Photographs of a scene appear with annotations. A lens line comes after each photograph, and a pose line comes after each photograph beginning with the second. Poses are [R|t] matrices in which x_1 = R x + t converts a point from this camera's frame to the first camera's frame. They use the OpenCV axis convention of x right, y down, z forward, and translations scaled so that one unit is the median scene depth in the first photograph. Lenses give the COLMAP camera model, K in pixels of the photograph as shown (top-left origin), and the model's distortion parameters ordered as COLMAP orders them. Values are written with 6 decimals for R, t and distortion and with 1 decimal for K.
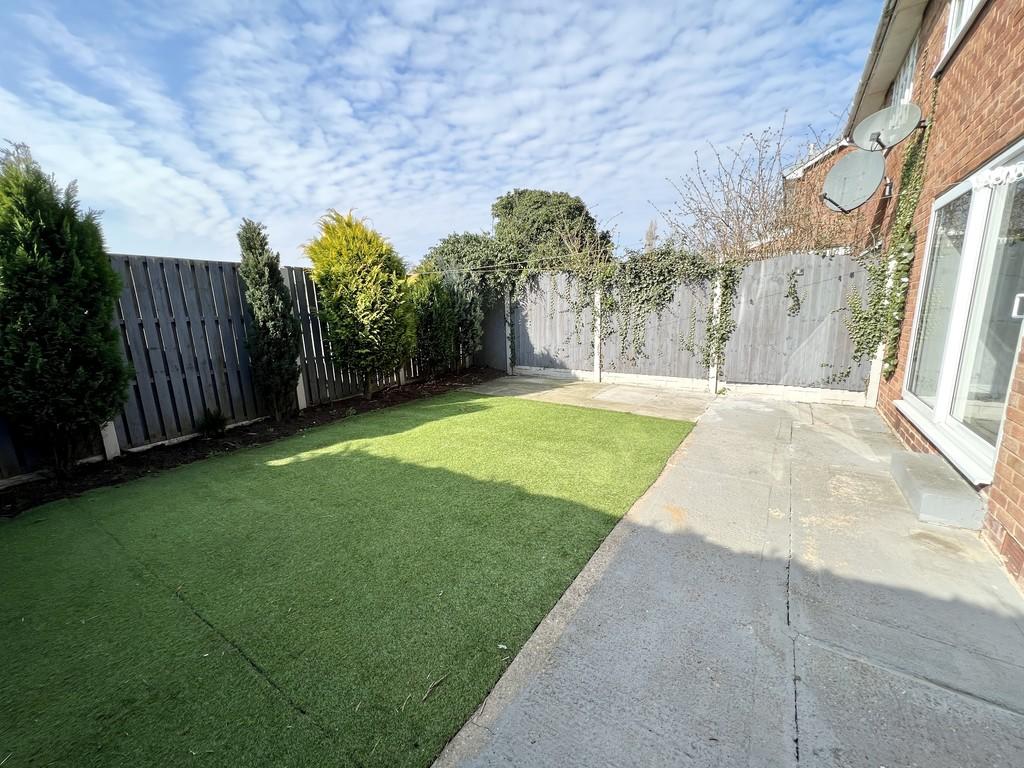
lens RADIAL K [[409.2, 0, 510.7], [0, 409.2, 382.6], [0, 0, 1]] dist [-0.001352, 0.000146]
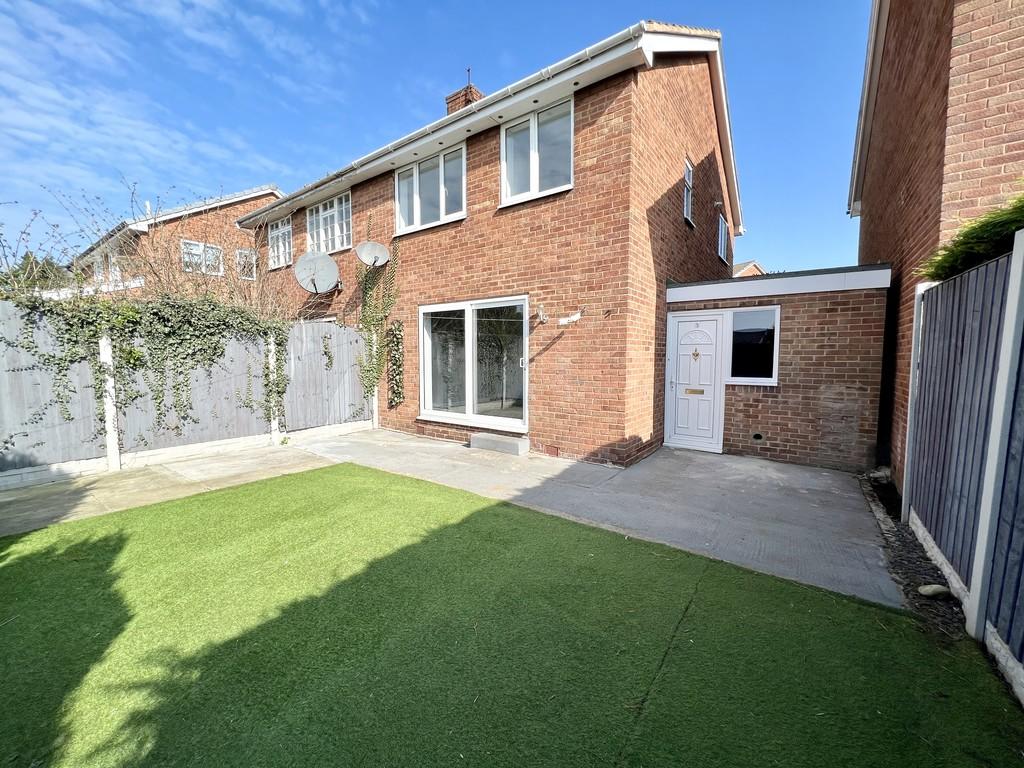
lens RADIAL K [[409.2, 0, 510.7], [0, 409.2, 382.6], [0, 0, 1]] dist [-0.001352, 0.000146]
pose [[0.044123, -0.044674, 0.998027, -0.594733], [0.179994, 0.983007, 0.036044, -0.071413], [-0.982678, 0.178049, 0.051415, 0.405085]]
